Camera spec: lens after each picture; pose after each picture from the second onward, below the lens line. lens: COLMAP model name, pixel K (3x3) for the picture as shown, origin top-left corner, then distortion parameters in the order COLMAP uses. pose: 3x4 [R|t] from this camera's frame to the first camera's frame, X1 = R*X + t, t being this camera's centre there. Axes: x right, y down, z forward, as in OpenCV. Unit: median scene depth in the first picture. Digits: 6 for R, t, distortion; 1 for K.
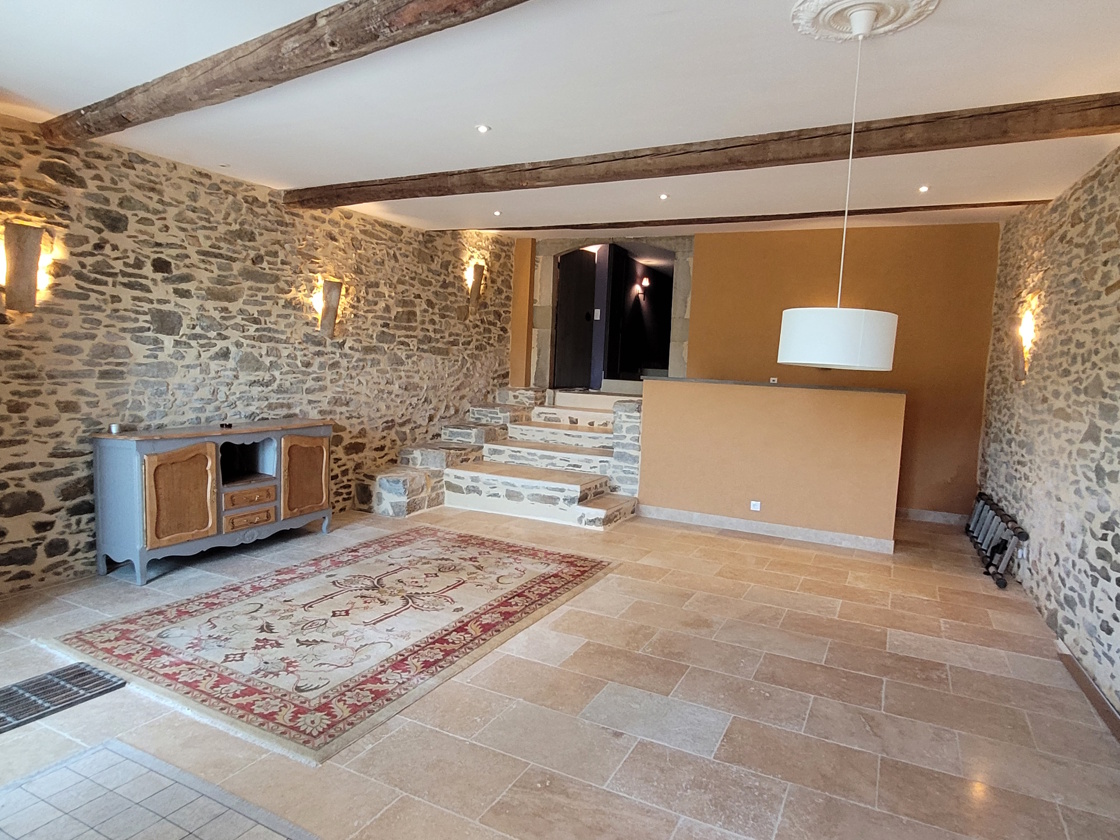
lens RADIAL K [[715.2, 0, 560.0], [0, 715.2, 420.0], [0, 0, 1]] dist [0.007590, -0.000105]
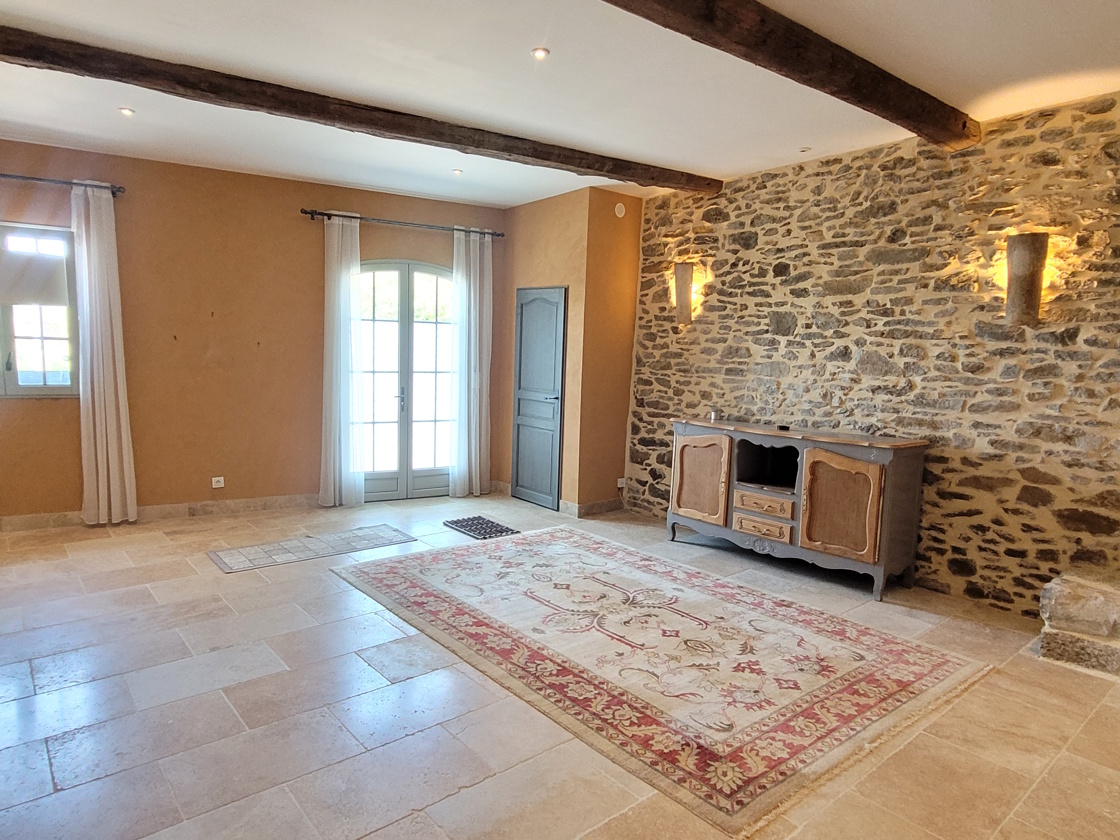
lens RADIAL K [[715.2, 0, 560.0], [0, 715.2, 420.0], [0, 0, 1]] dist [0.007590, -0.000105]
pose [[-0.418900, 0.034808, -0.907365, 0.510731], [-0.120796, 0.988247, 0.093678, -0.054847], [0.899962, 0.148848, -0.409773, 1.118256]]
